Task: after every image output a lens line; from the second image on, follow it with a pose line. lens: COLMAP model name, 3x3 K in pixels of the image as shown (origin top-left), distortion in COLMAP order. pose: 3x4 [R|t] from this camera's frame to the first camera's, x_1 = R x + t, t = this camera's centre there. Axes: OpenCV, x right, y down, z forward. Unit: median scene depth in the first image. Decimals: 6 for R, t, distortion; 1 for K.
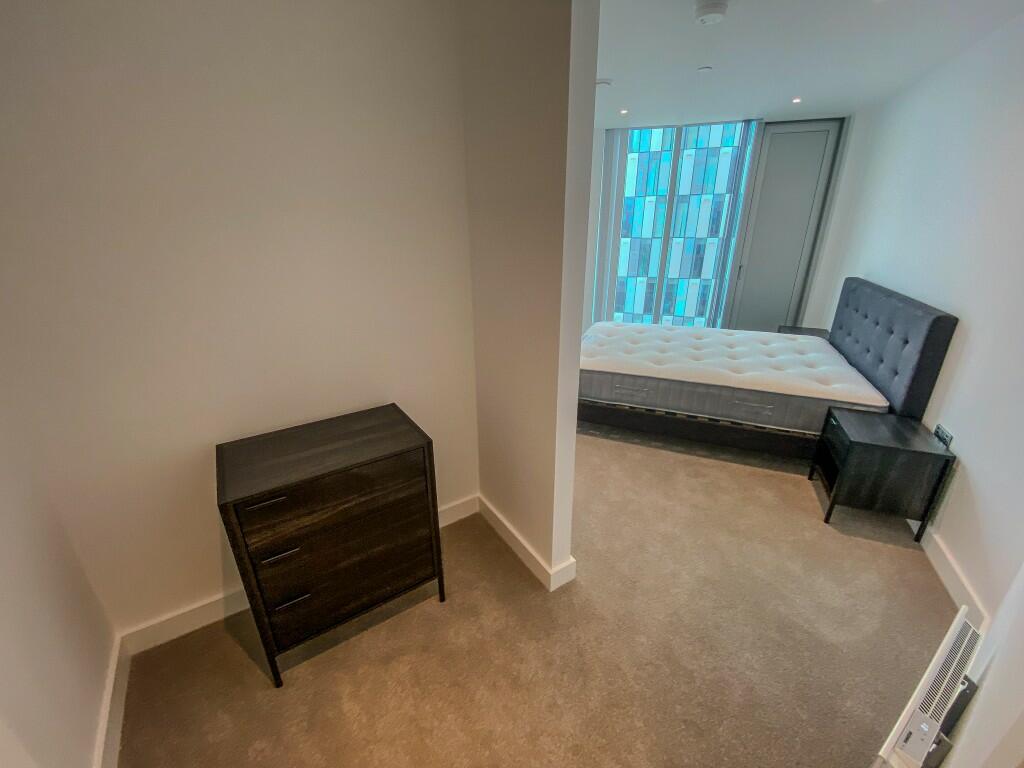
lens RADIAL K [[413.7, 0, 512.0], [0, 413.7, 382.6], [0, 0, 1]] dist [0.037656, -0.030811]
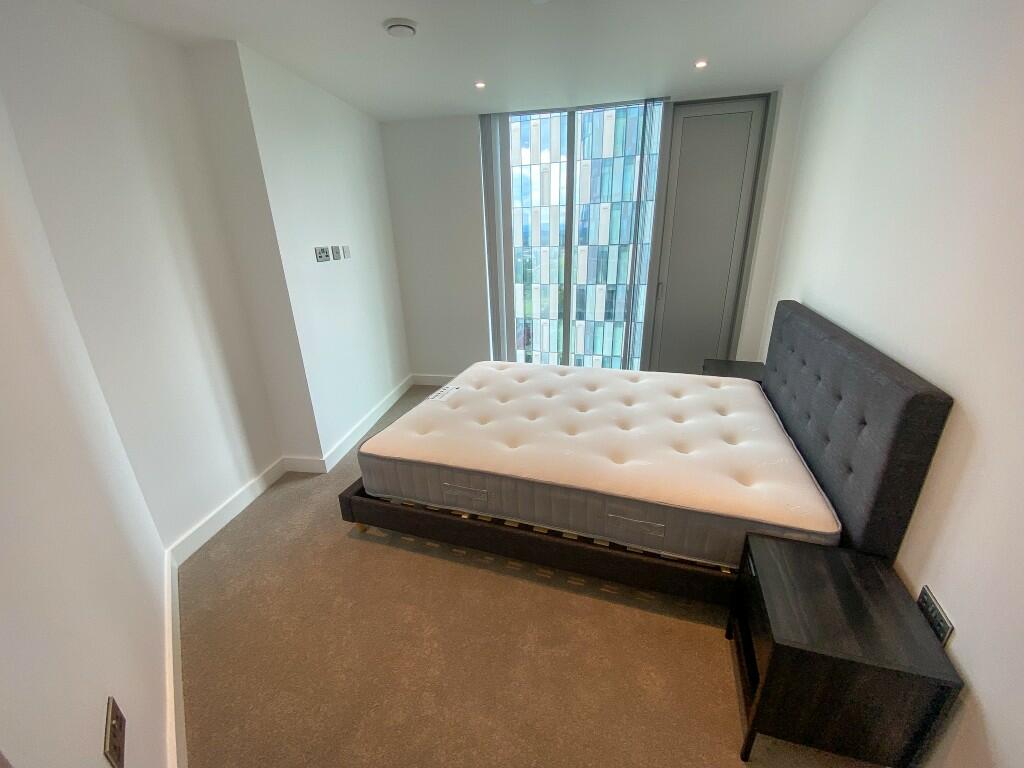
lens RADIAL K [[413.7, 0, 512.0], [0, 413.7, 382.6], [0, 0, 1]] dist [0.037656, -0.030811]
pose [[0.997244, -0.045247, 0.058795, 0.335350], [0.046366, 0.998766, -0.017799, -0.138515], [-0.057917, 0.020476, 0.998111, 0.351111]]
